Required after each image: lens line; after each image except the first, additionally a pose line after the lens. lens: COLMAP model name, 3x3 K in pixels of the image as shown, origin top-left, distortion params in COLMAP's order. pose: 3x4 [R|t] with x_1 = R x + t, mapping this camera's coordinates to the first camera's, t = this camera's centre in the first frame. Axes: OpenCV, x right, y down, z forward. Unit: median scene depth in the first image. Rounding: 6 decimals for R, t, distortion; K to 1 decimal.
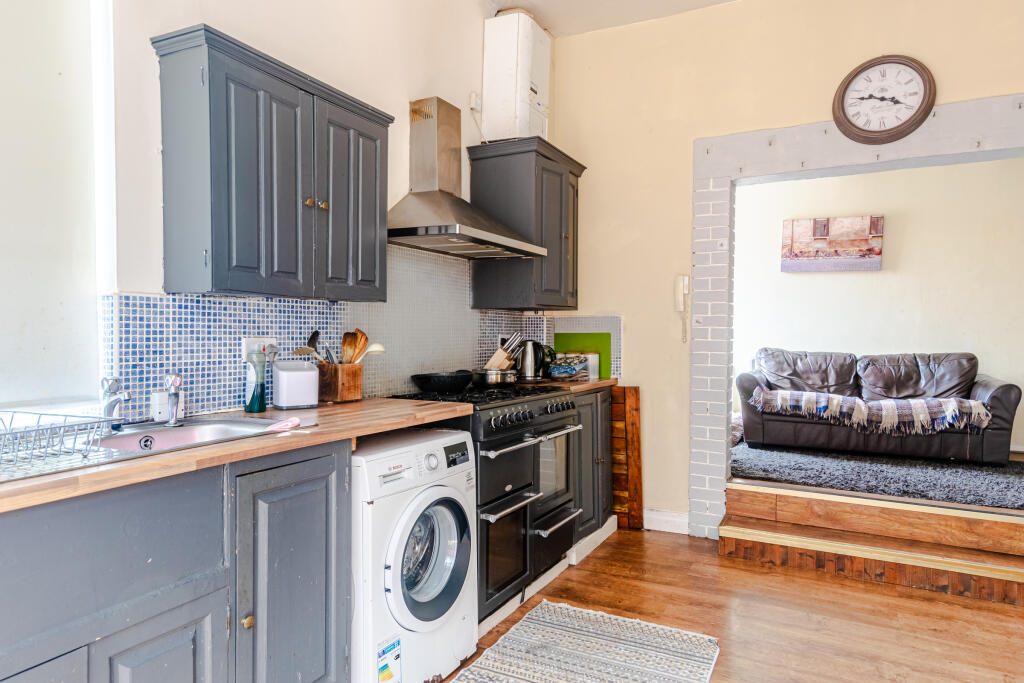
lens RADIAL K [[632.3, 0, 518.2], [0, 632.3, 343.1], [0, 0, 1]] dist [0.037755, 0.000697]
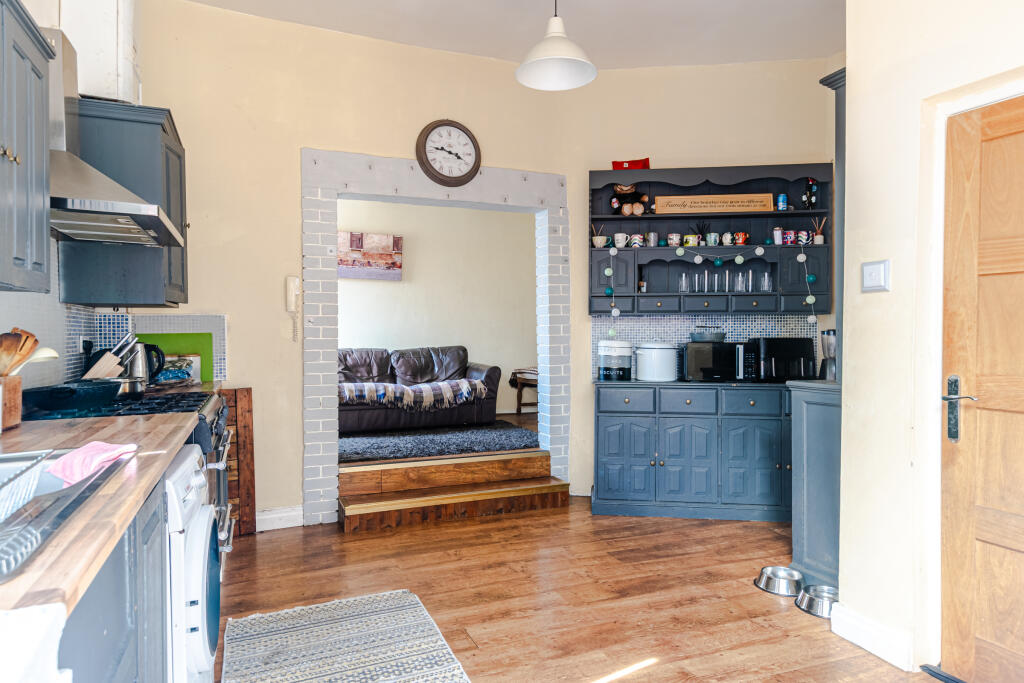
lens RADIAL K [[632.3, 0, 520.6], [0, 632.3, 343.0], [0, 0, 1]] dist [0.037755, 0.000697]
pose [[0.650309, -0.021107, 0.759377, -0.292168], [0.022032, 0.999717, 0.008920, 0.000462], [-0.759351, 0.010930, 0.650590, 0.046186]]
